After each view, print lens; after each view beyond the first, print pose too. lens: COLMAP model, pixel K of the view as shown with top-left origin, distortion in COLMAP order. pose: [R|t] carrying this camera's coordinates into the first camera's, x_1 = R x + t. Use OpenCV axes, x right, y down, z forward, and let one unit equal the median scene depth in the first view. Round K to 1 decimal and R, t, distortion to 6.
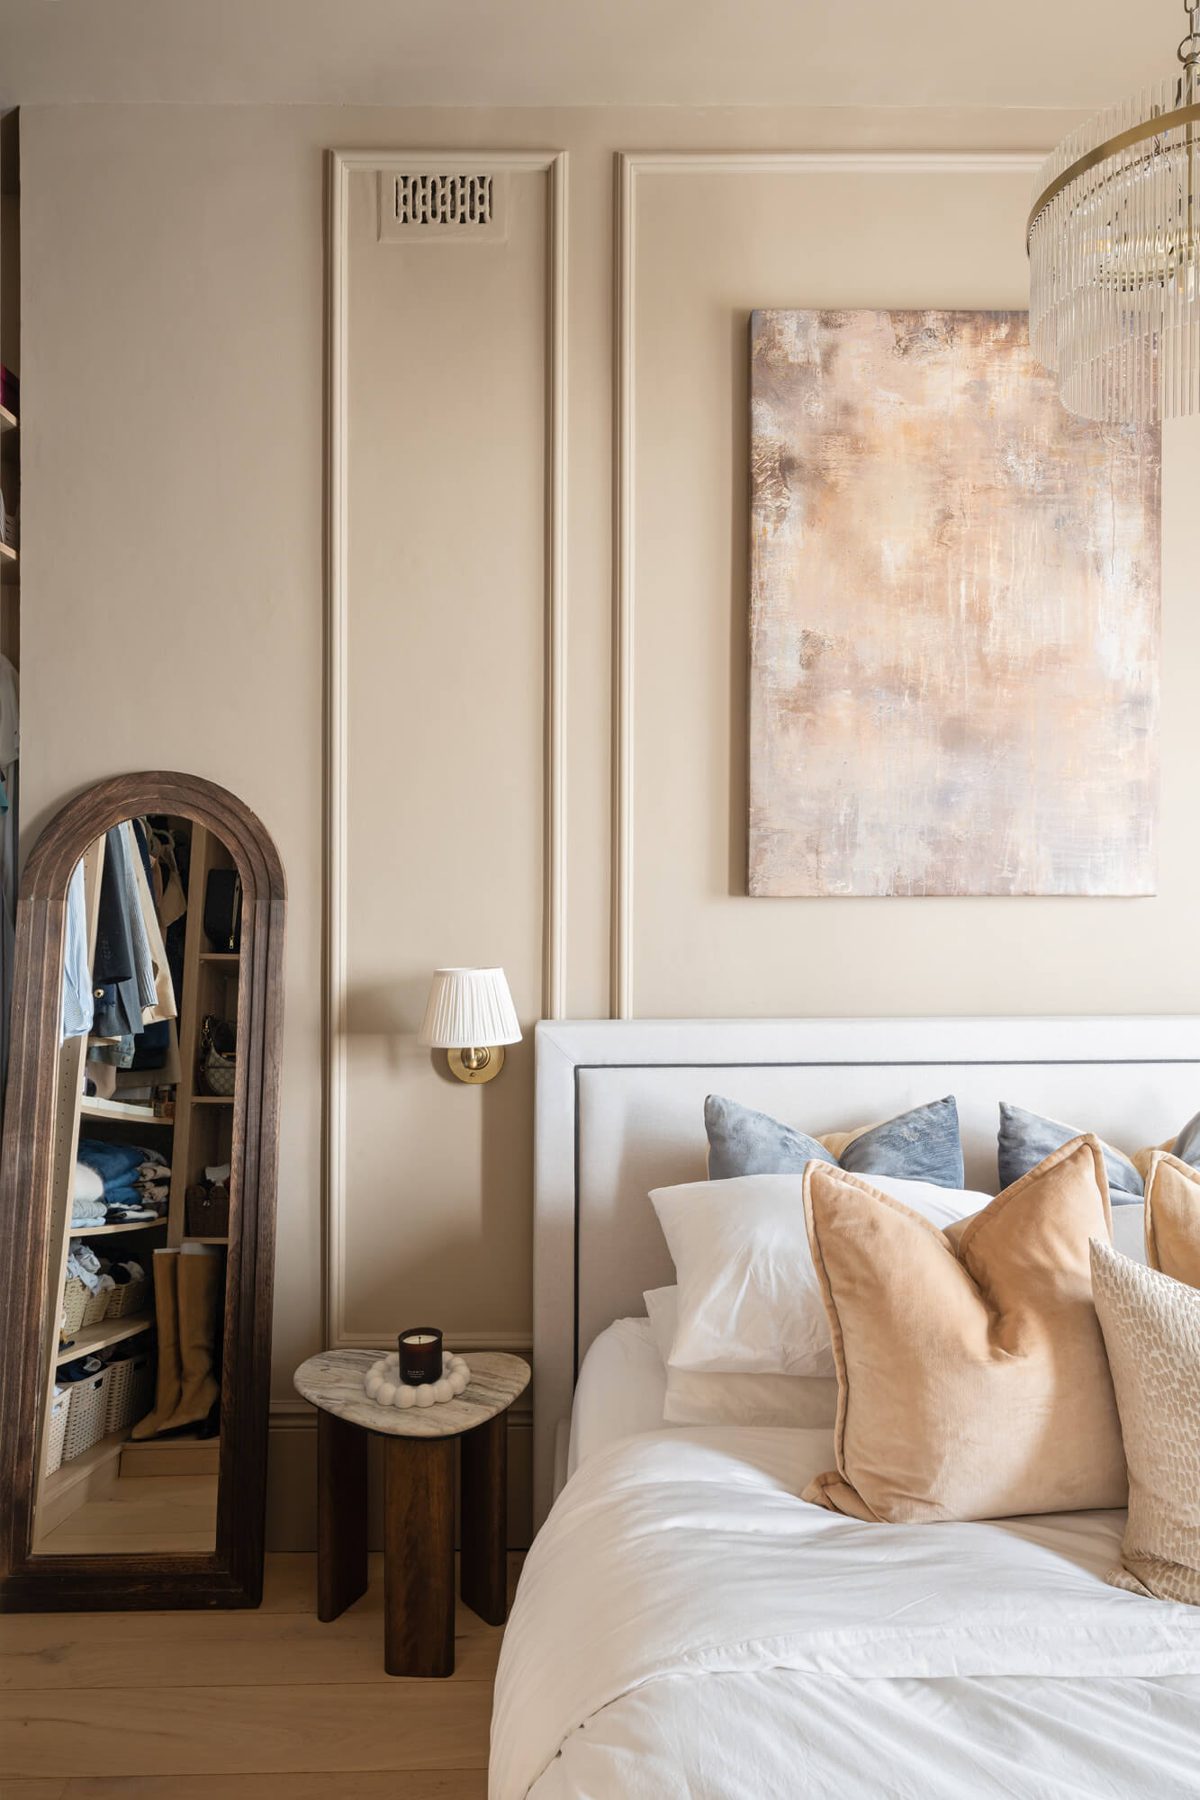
lens RADIAL K [[1071.8, 0, 600.8], [0, 1071.8, 907.0], [0, 0, 1]] dist [-0.002659, 0.000177]
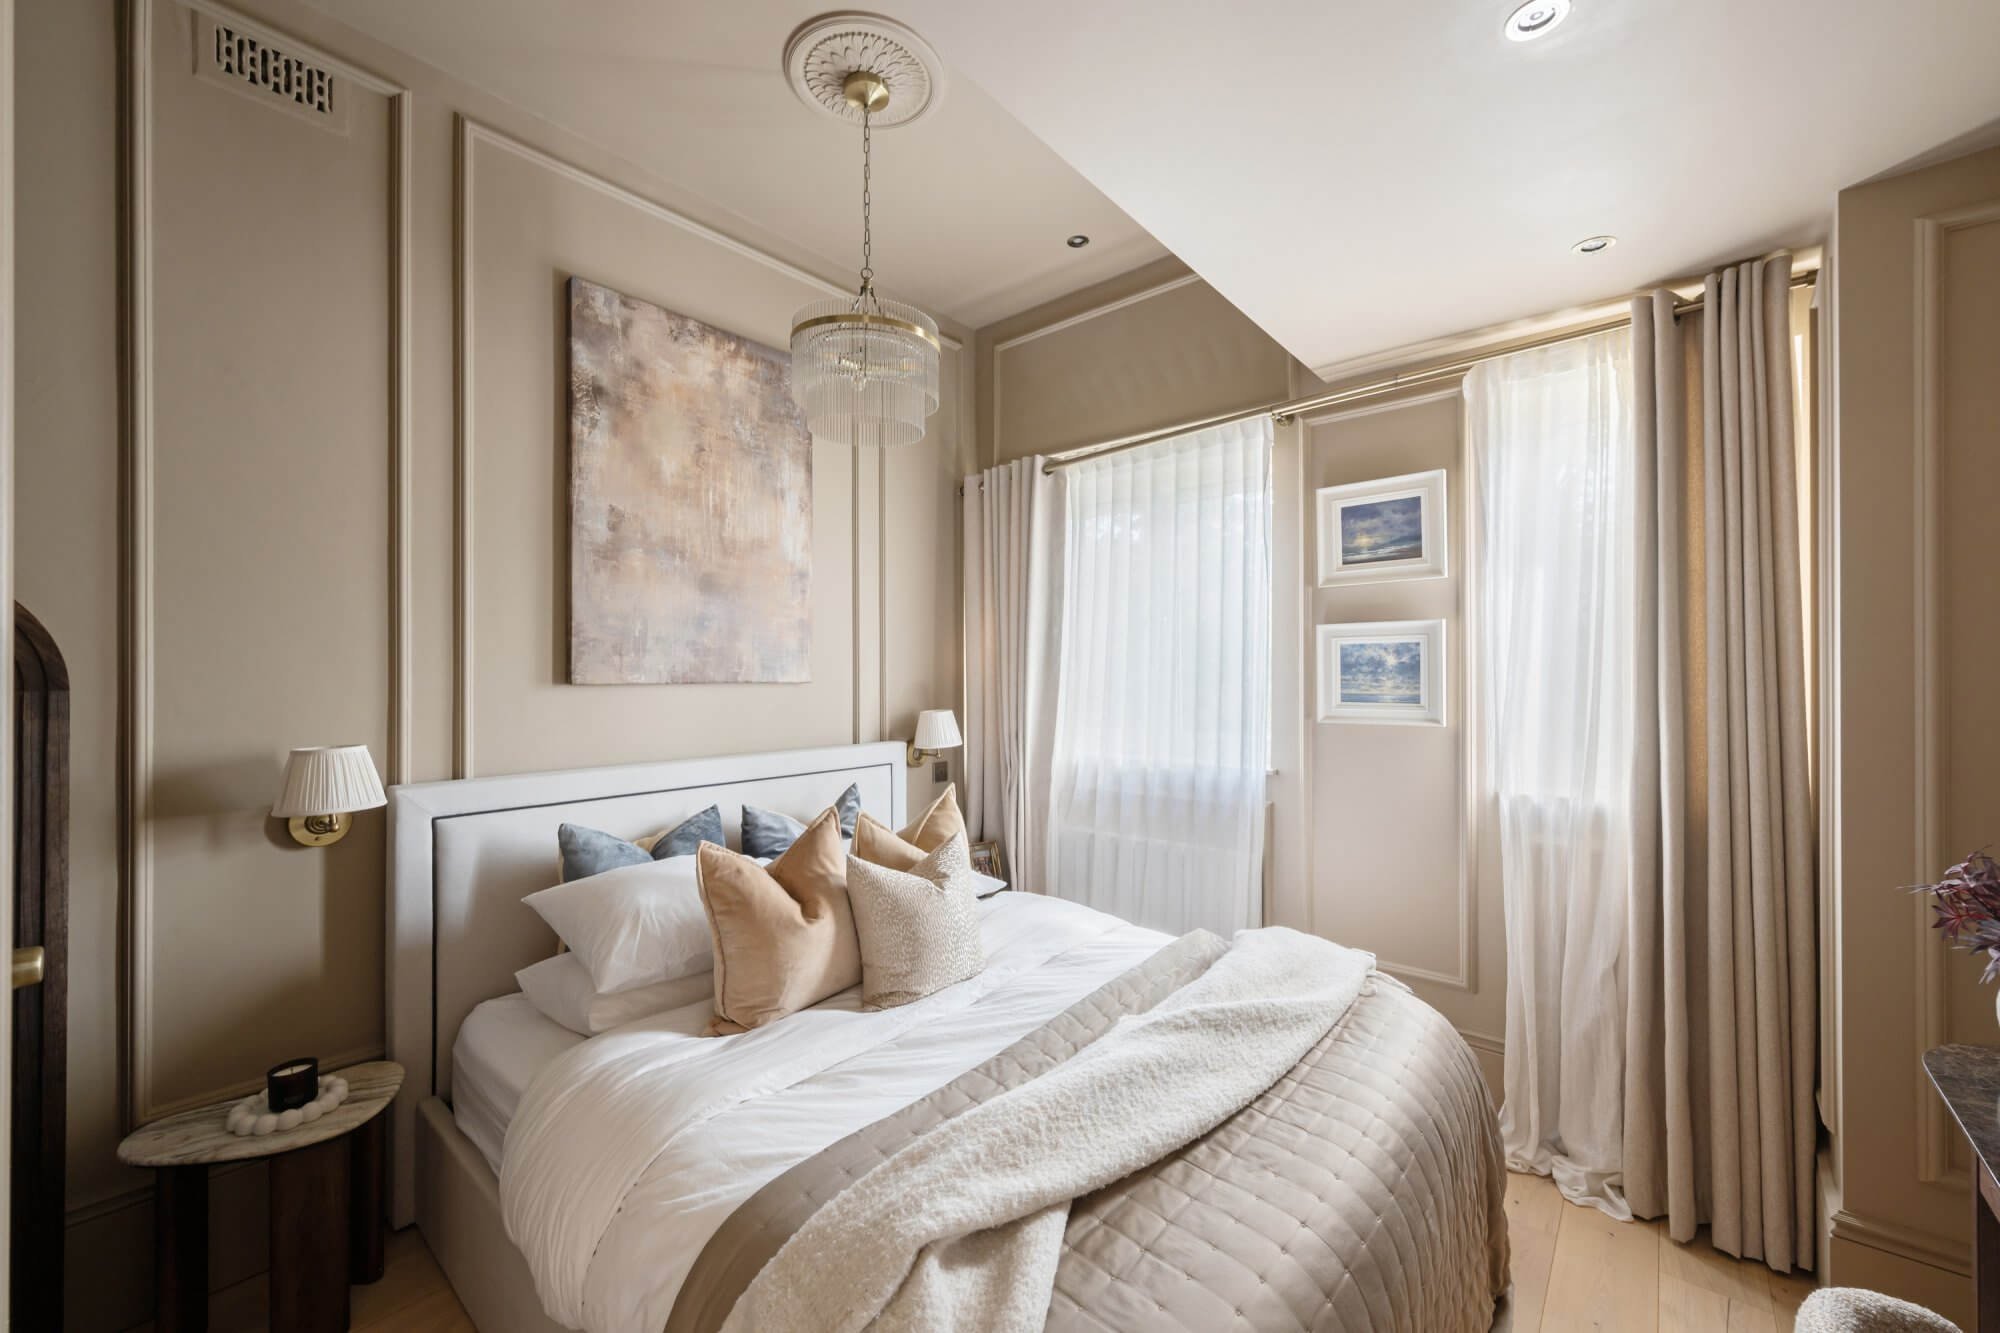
lens RADIAL K [[780.0, 0, 991.8], [0, 780.0, 675.5], [0, 0, 1]] dist [0.000939, -0.000356]
pose [[0.668658, 0.002027, 0.743567, -0.261955], [0.005376, 0.999957, -0.007561, -0.010735], [-0.743551, 0.009053, 0.668618, -0.115021]]
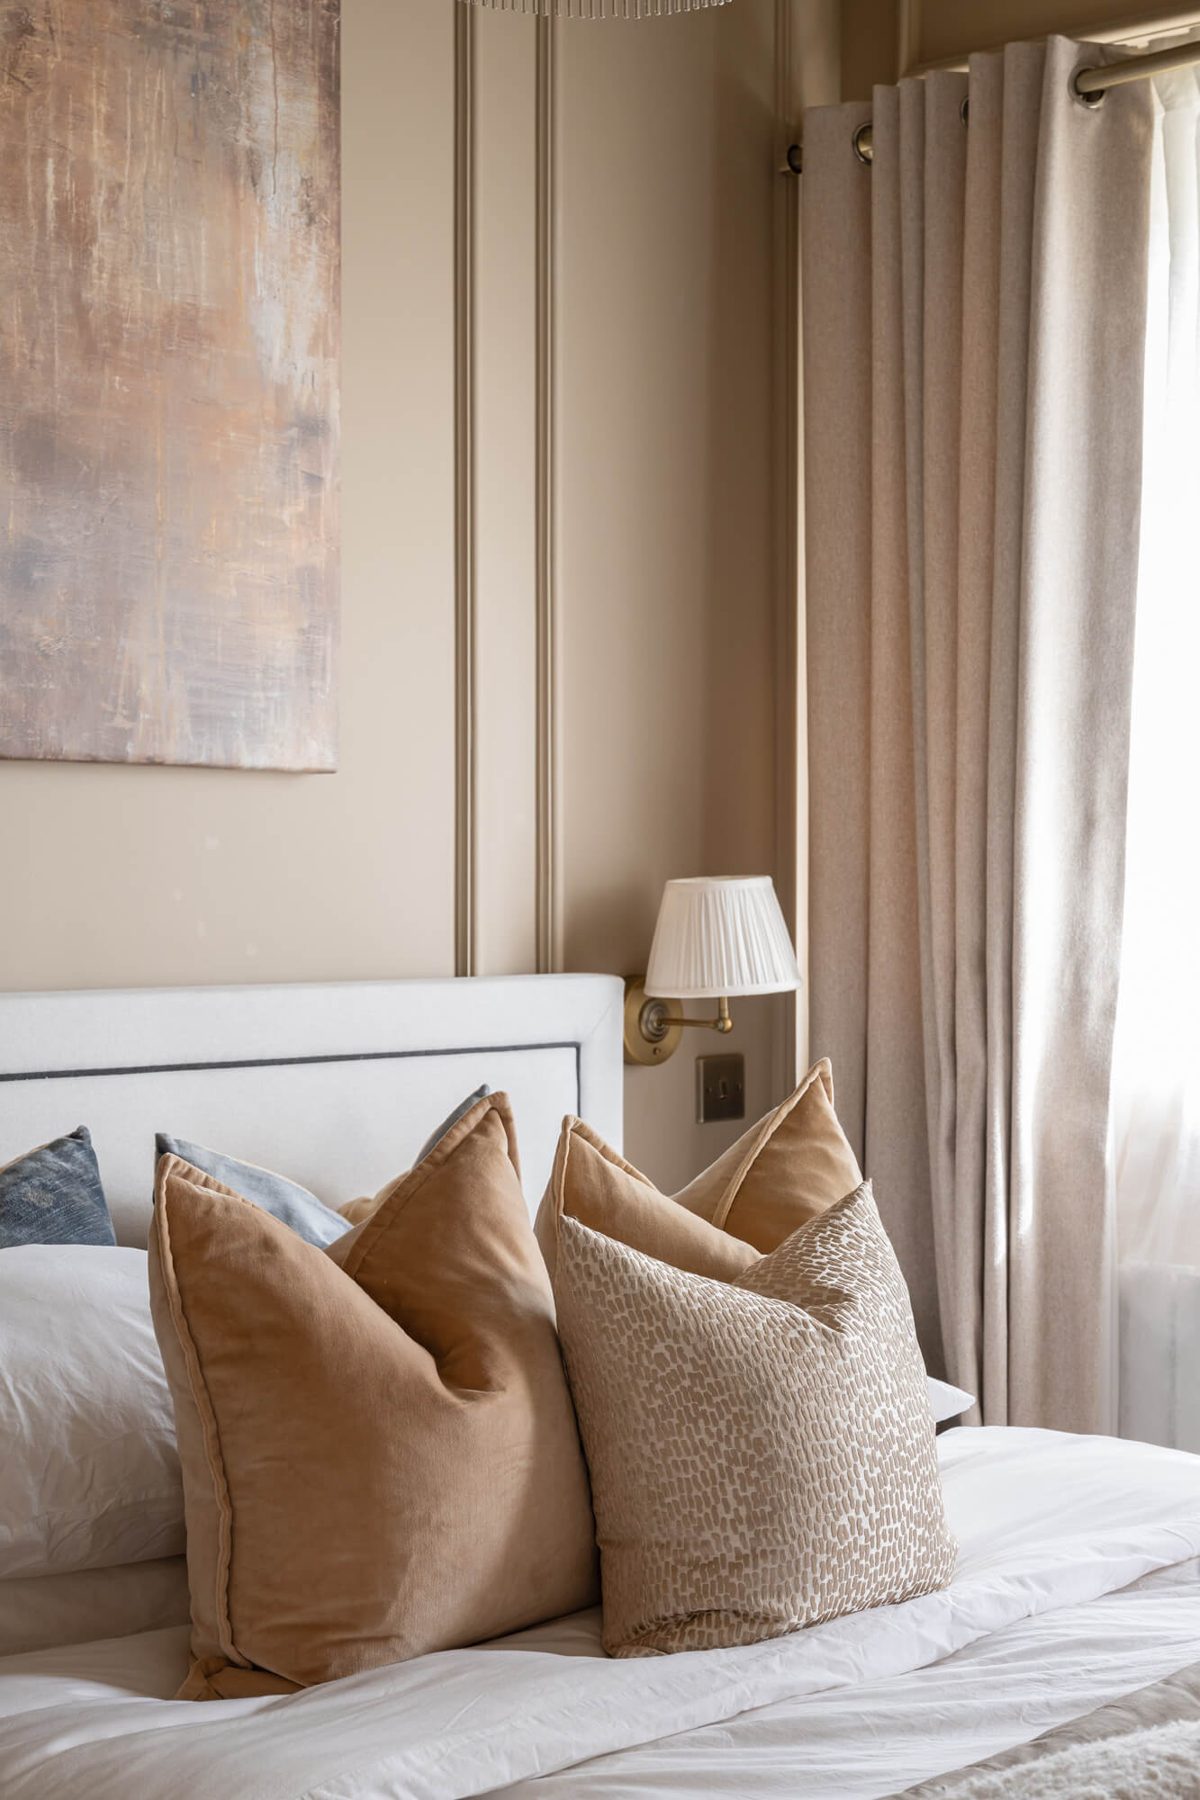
lens RADIAL K [[2998.8, 0, 600.0], [0, 2998.8, 900.0], [0, 0, 1]] dist [-0.002188, -0.003050]
pose [[0.703926, 0.000913, 0.710273, -0.514193], [-0.000627, 1.000000, -0.000664, 0.058600], [-0.710273, 0.000022, 0.703926, -0.221849]]
